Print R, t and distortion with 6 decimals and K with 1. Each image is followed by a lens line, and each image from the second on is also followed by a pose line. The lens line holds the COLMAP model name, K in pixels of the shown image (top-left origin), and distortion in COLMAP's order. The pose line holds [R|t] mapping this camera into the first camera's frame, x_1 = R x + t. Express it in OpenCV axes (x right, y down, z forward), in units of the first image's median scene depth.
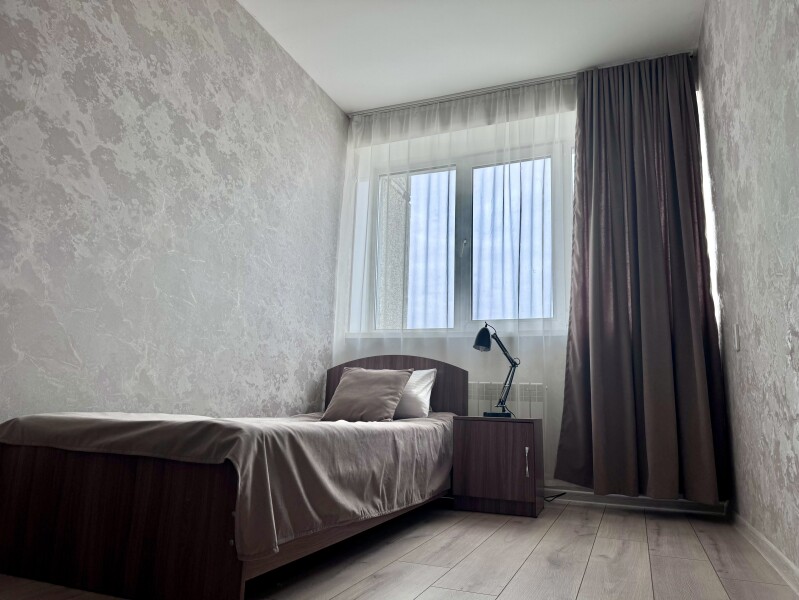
lens RADIAL K [[578.9, 0, 416.7], [0, 578.9, 301.4], [0, 0, 1]] dist [0.106279, -0.110995]
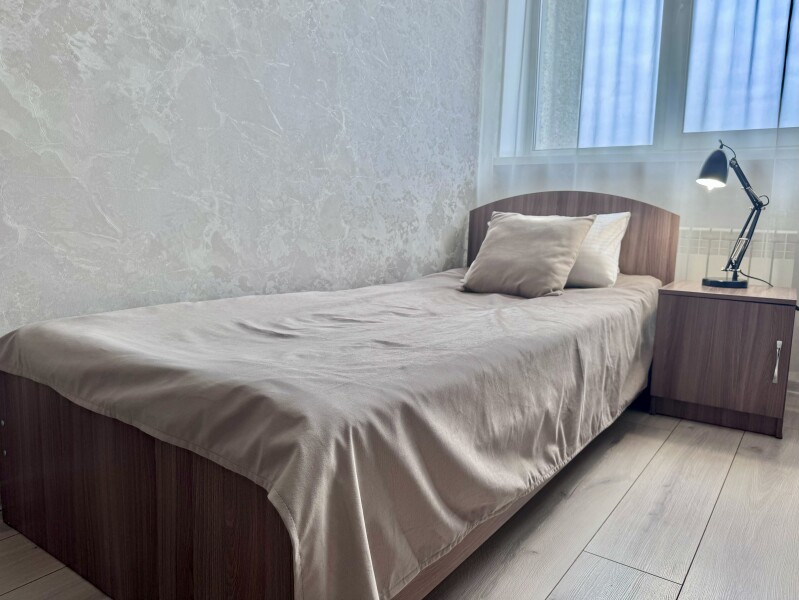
lens RADIAL K [[600.7, 0, 413.0], [0, 600.7, 291.5], [0, 0, 1]] dist [0.113618, -0.173235]
pose [[0.970322, 0.031546, -0.239750, -0.043956], [0.041943, 0.954471, 0.295341, -0.019352], [0.238151, -0.296632, 0.924821, 0.287759]]
